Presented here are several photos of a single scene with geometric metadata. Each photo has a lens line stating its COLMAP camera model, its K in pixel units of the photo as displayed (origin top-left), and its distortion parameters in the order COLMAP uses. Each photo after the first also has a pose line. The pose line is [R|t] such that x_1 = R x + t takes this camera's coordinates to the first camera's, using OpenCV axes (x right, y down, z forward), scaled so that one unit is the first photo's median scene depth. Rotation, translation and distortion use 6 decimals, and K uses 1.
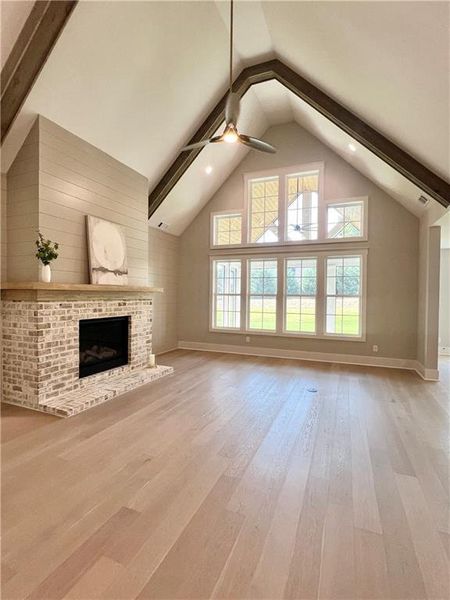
lens RADIAL K [[291.5, 0, 222.9], [0, 291.5, 301.3], [0, 0, 1]] dist [-0.007559, 0.000983]
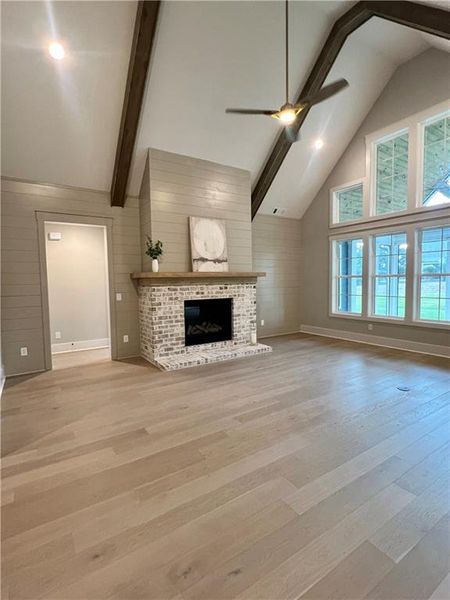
lens RADIAL K [[291.5, 0, 215.8], [0, 291.5, 302.1], [0, 0, 1]] dist [-0.007559, 0.000983]
pose [[0.824189, 0.017377, -0.566048, 0.323234], [0.013311, 0.998659, 0.050040, 0.008345], [0.566158, -0.048777, 0.822852, 0.020413]]
